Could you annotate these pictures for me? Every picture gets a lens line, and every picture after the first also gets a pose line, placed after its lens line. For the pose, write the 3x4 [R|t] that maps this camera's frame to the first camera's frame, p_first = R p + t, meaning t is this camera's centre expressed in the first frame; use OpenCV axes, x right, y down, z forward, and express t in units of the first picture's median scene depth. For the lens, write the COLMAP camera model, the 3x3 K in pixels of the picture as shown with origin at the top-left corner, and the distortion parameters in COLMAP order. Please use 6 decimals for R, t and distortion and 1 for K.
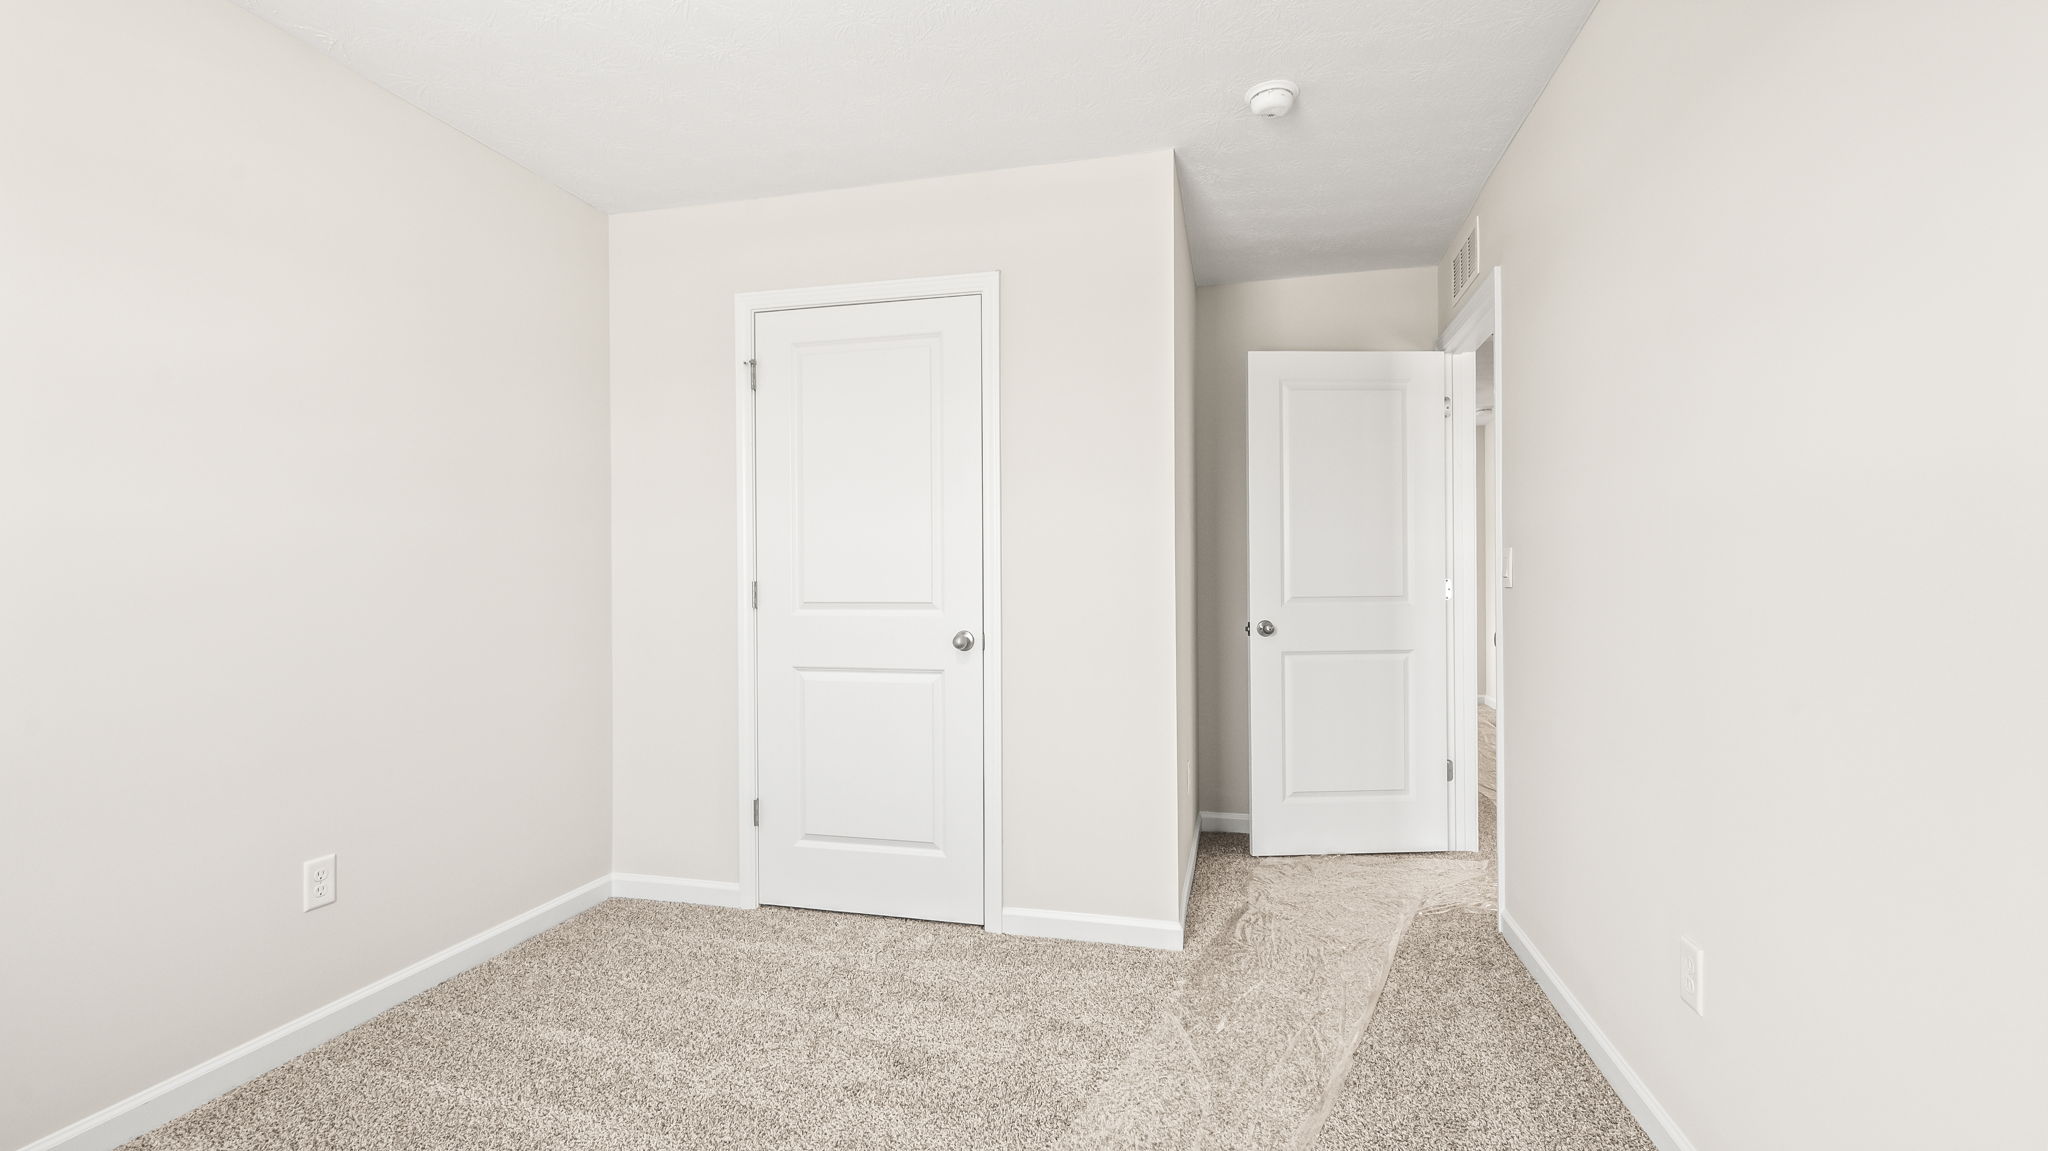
lens RADIAL K [[889.1, 0, 1028.9], [0, 889.1, 570.2], [0, 0, 1]] dist [0.000353, 0.000466]
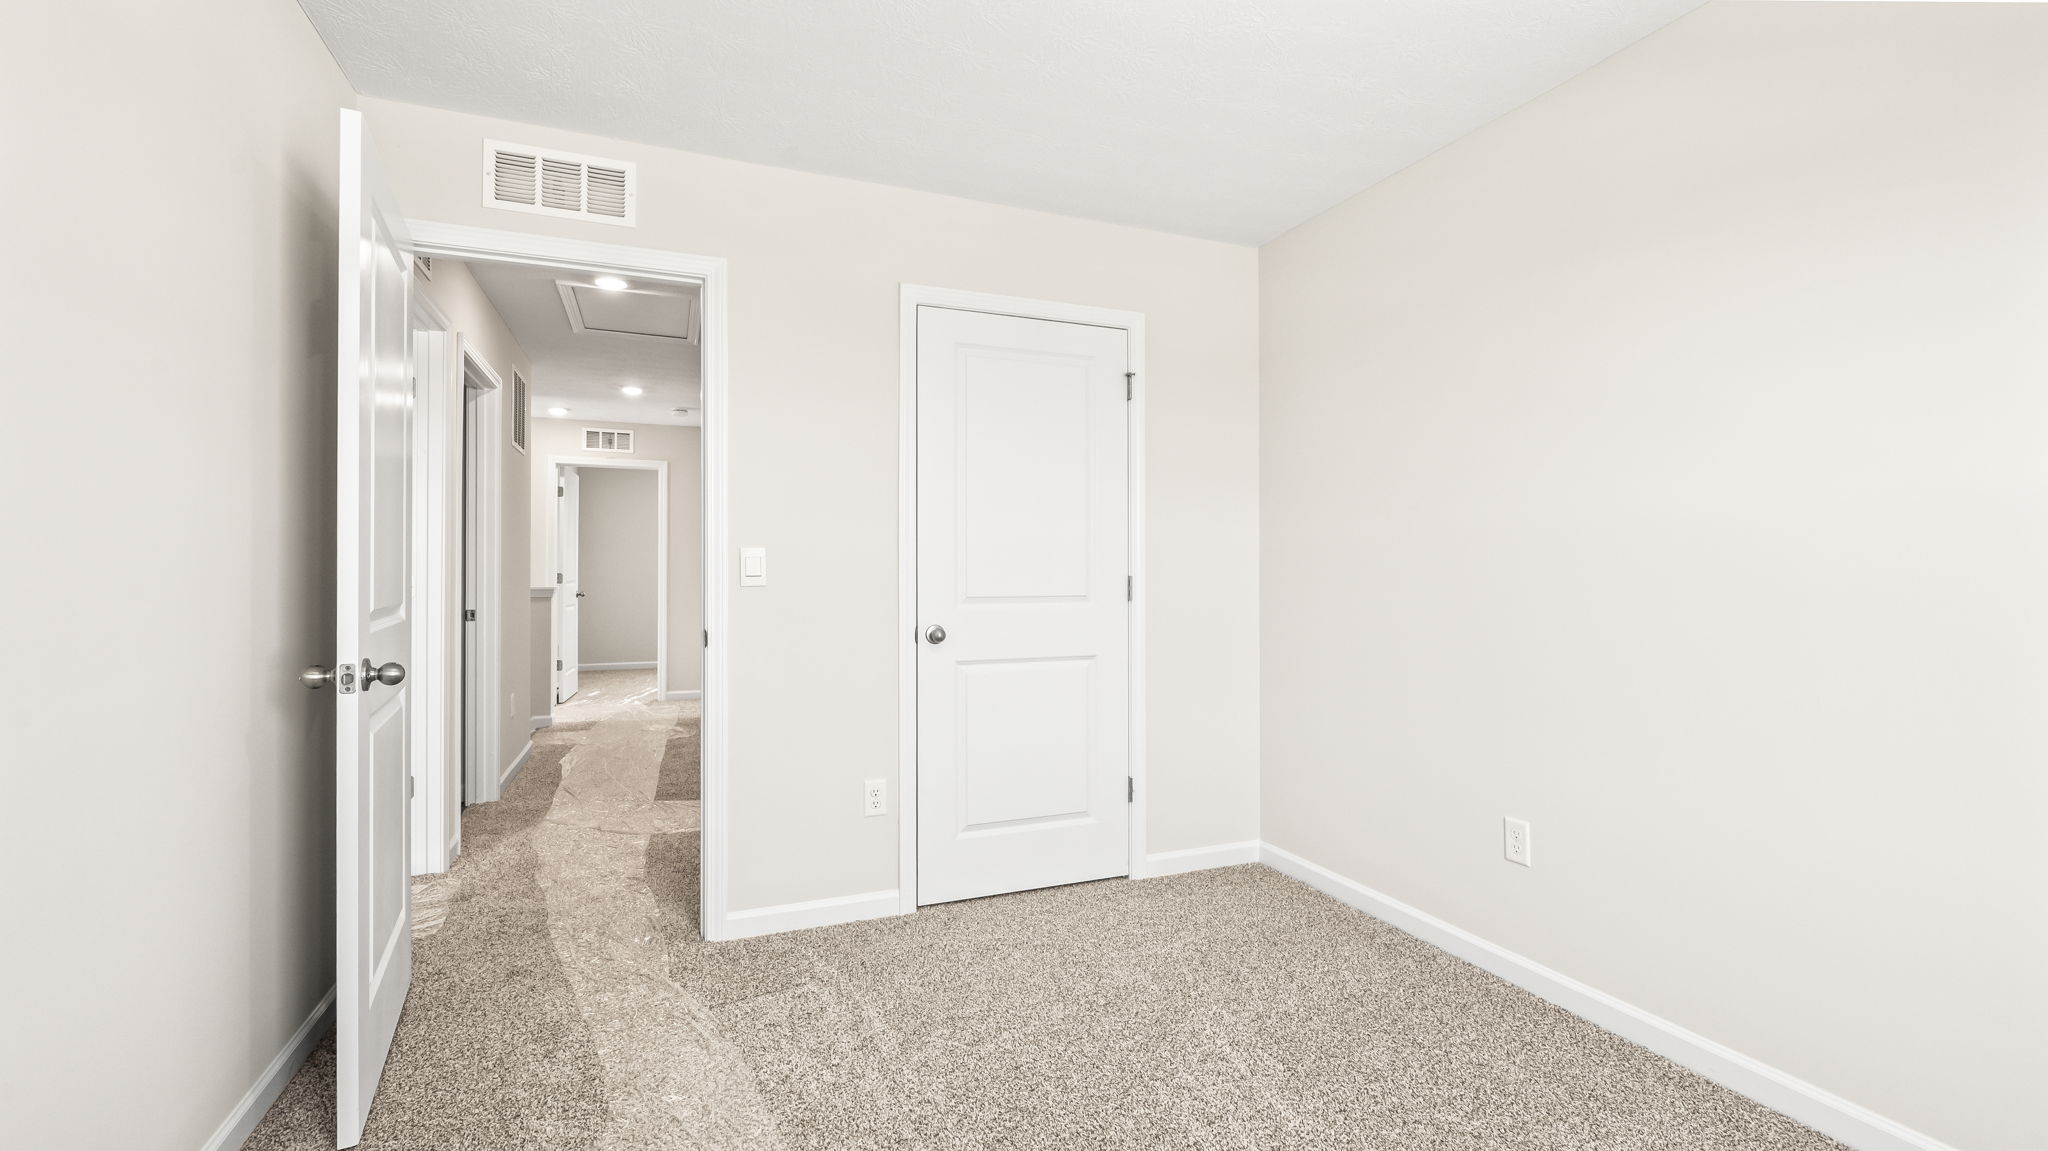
lens RADIAL K [[889.1, 0, 1037.5], [0, 889.1, 576.8], [0, 0, 1]] dist [0.000353, 0.000466]
pose [[0.806820, 0.004846, 0.590777, -0.787531], [0.004383, 0.999890, -0.014187, 0.026899], [-0.590781, 0.014035, 0.806710, 0.127192]]
